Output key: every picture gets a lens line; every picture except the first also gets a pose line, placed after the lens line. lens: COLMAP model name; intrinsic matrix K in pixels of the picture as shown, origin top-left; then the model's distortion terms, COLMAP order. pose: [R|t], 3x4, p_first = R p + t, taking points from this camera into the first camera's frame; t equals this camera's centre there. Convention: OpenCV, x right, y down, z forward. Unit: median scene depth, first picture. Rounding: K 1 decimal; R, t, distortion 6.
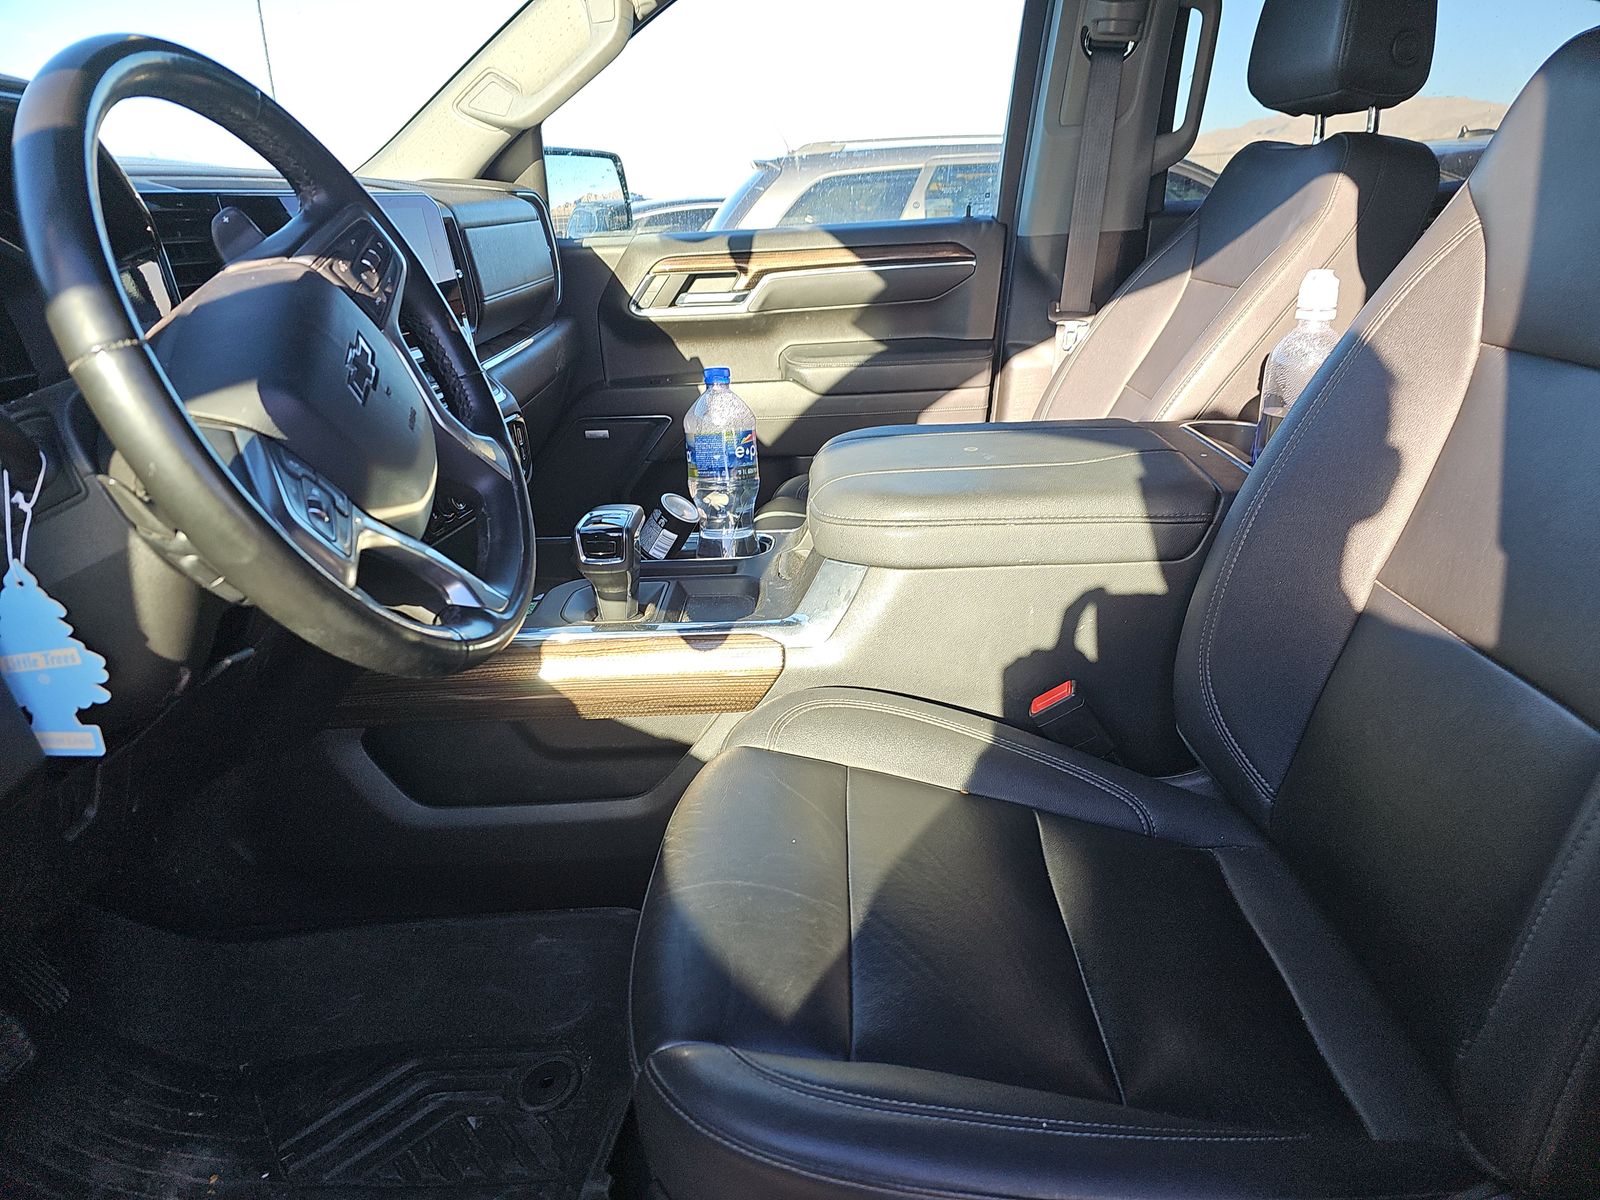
lens RADIAL K [[1051.3, 0, 772.5], [0, 1051.3, 576.6], [0, 0, 1]] dist [0.062466, -0.056196]
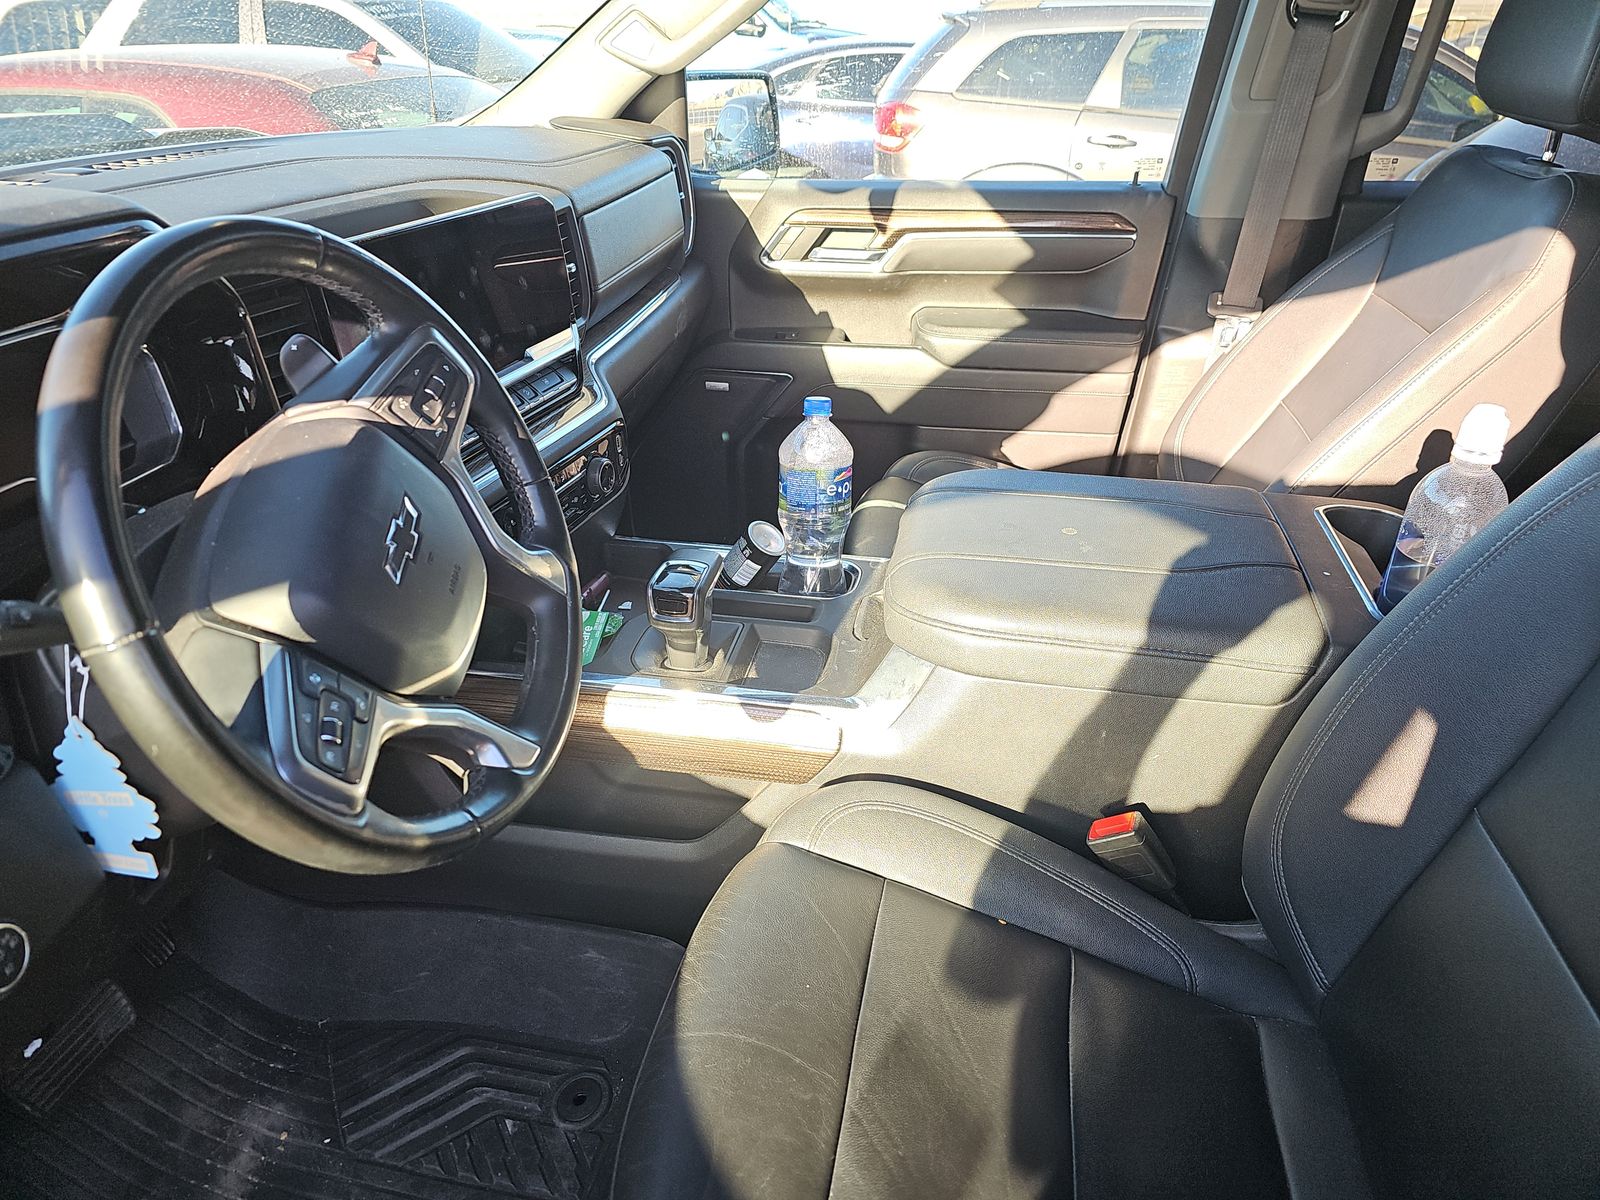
lens RADIAL K [[1051.3, 0, 772.5], [0, 1051.3, 576.6], [0, 0, 1]] dist [0.062466, -0.056196]
pose [[0.986649, 0.109300, -0.120737, 0.036856], [-0.093432, 0.987093, 0.130072, -0.145426], [0.133396, -0.117055, 0.984126, 0.025616]]
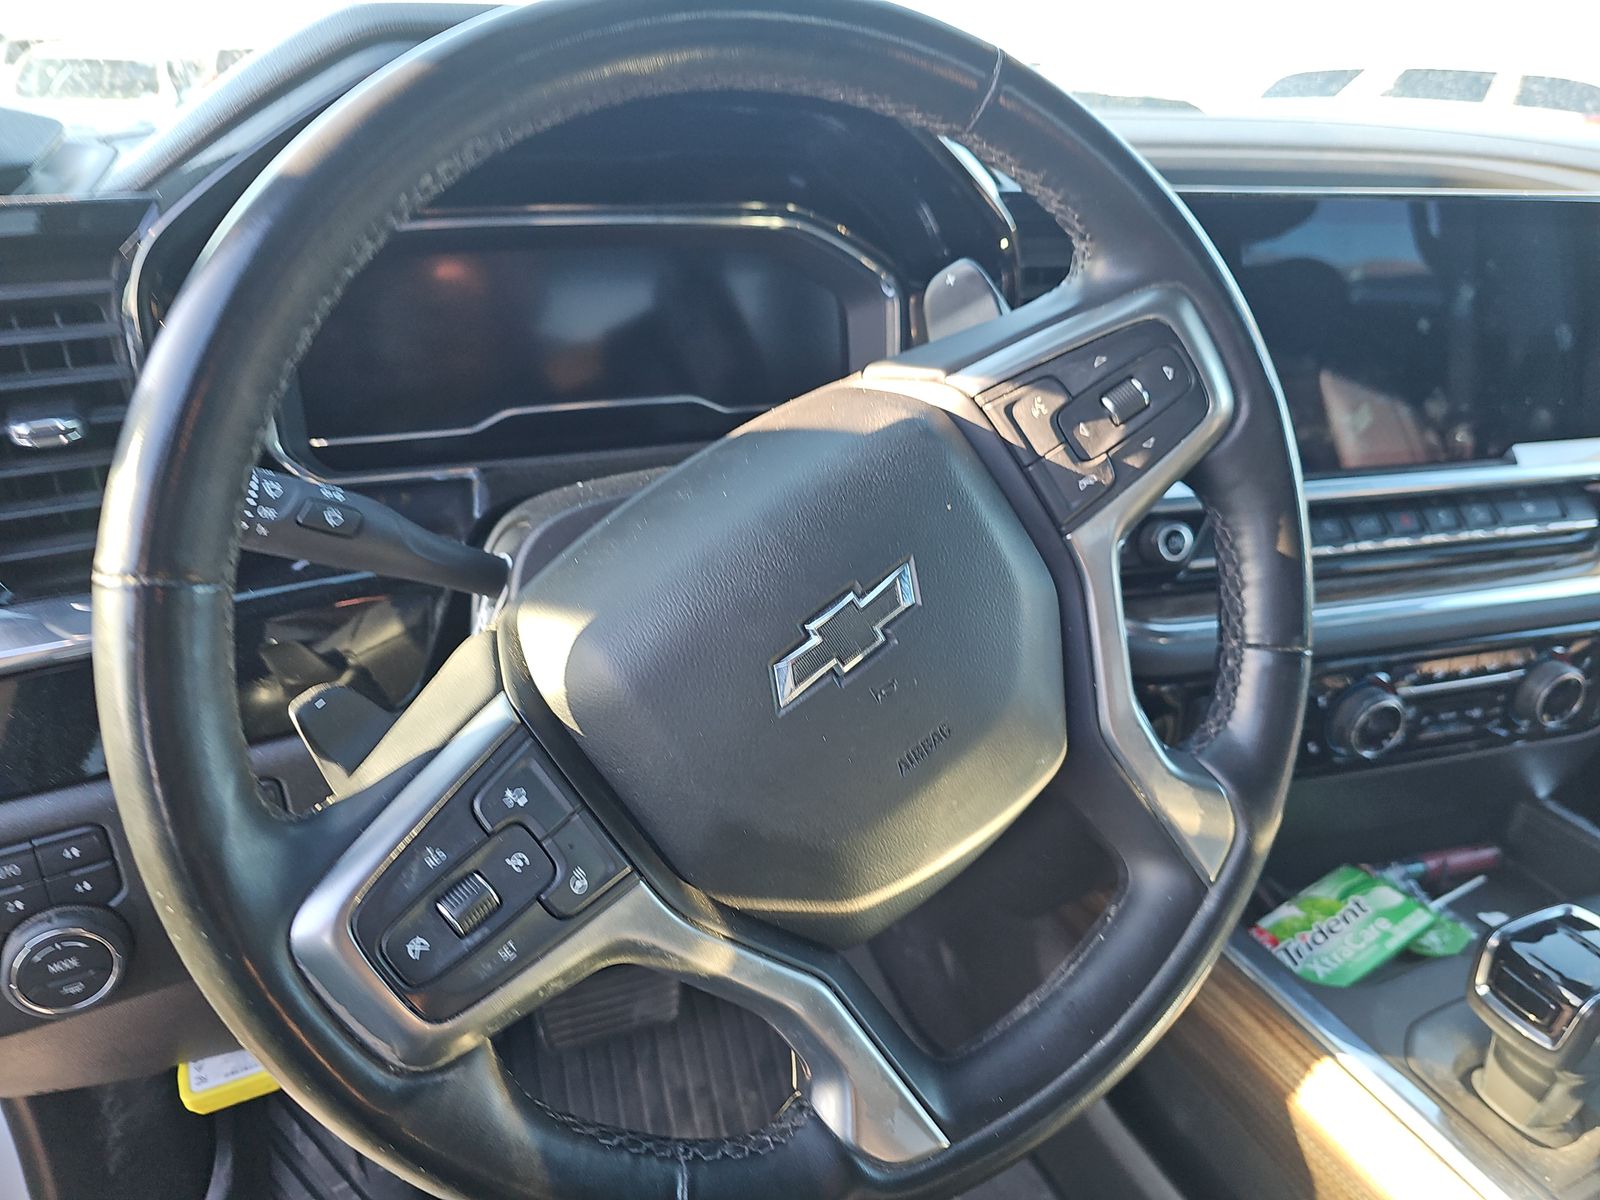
lens RADIAL K [[1051.3, 0, 772.5], [0, 1051.3, 576.6], [0, 0, 1]] dist [0.062466, -0.056196]
pose [[0.431065, 0.434757, -0.790677, -0.006092], [-0.366939, 0.885004, 0.286573, -0.158409], [0.824341, 0.166599, 0.541023, 0.309810]]
